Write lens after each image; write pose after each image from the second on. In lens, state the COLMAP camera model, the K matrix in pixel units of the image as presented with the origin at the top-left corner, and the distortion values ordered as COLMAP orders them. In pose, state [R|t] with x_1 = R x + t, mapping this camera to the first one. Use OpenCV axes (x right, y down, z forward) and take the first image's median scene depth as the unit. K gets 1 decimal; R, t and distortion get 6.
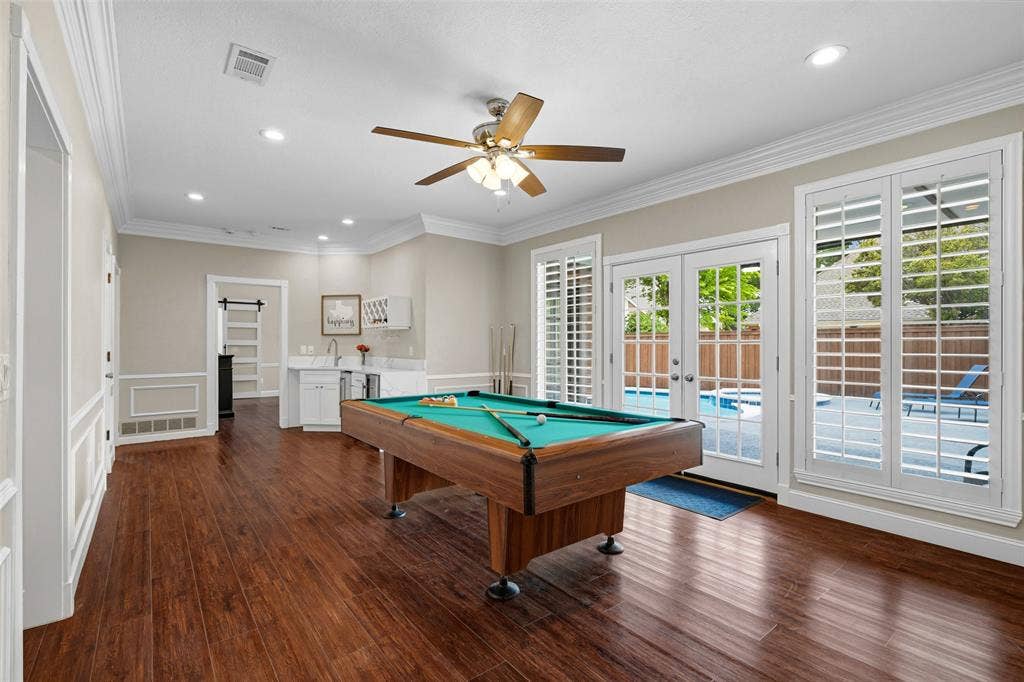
lens RADIAL K [[461.9, 0, 513.2], [0, 461.9, 344.0], [0, 0, 1]] dist [0.000232, -0.000026]
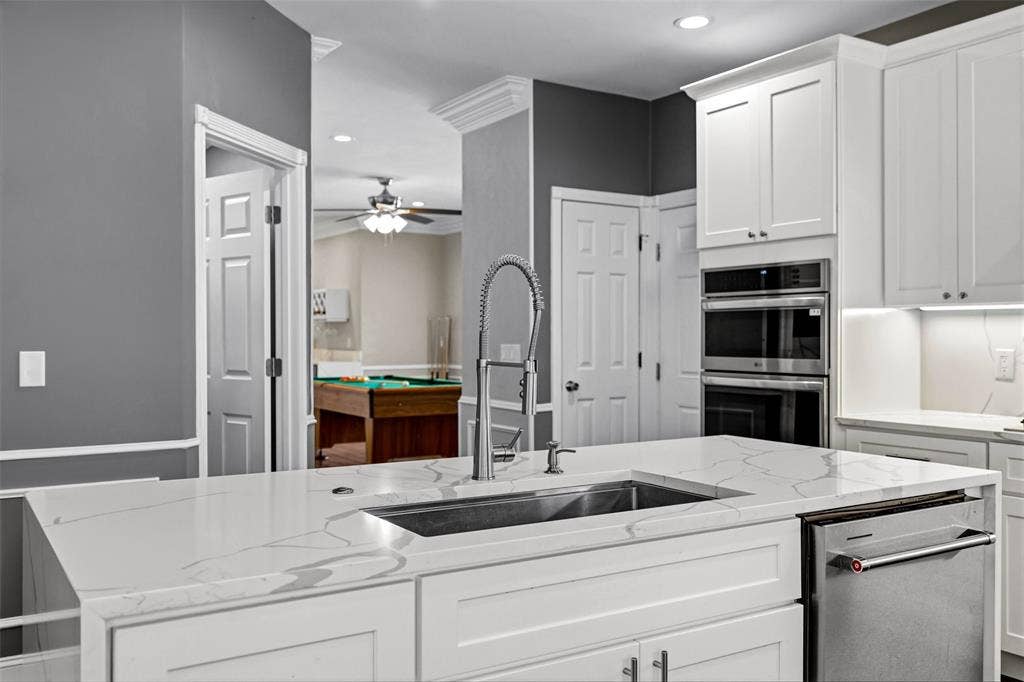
lens RADIAL K [[921.9, 0, 510.6], [0, 921.9, 341.0], [0, 0, 1]] dist [0.000782, 0.000254]
pose [[0.994631, 0.000971, -0.103483, 0.340007], [0.000113, 0.999945, 0.010467, -0.009674], [0.103487, -0.010422, 0.994576, -0.971531]]
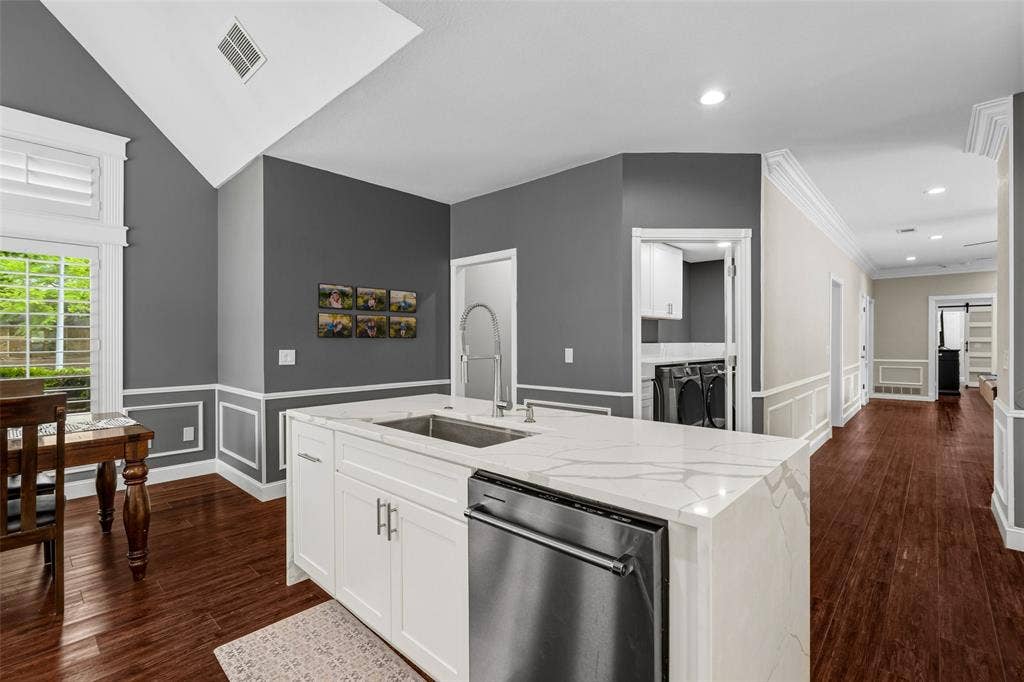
lens RADIAL K [[461.9, 0, 509.4], [0, 461.9, 343.8], [0, 0, 1]] dist [0.000232, -0.000026]
pose [[0.156234, 0.004941, -0.987708, 0.660665], [0.004979, 0.999971, 0.005790, -0.008965], [0.987708, -0.005822, 0.156205, -0.639748]]
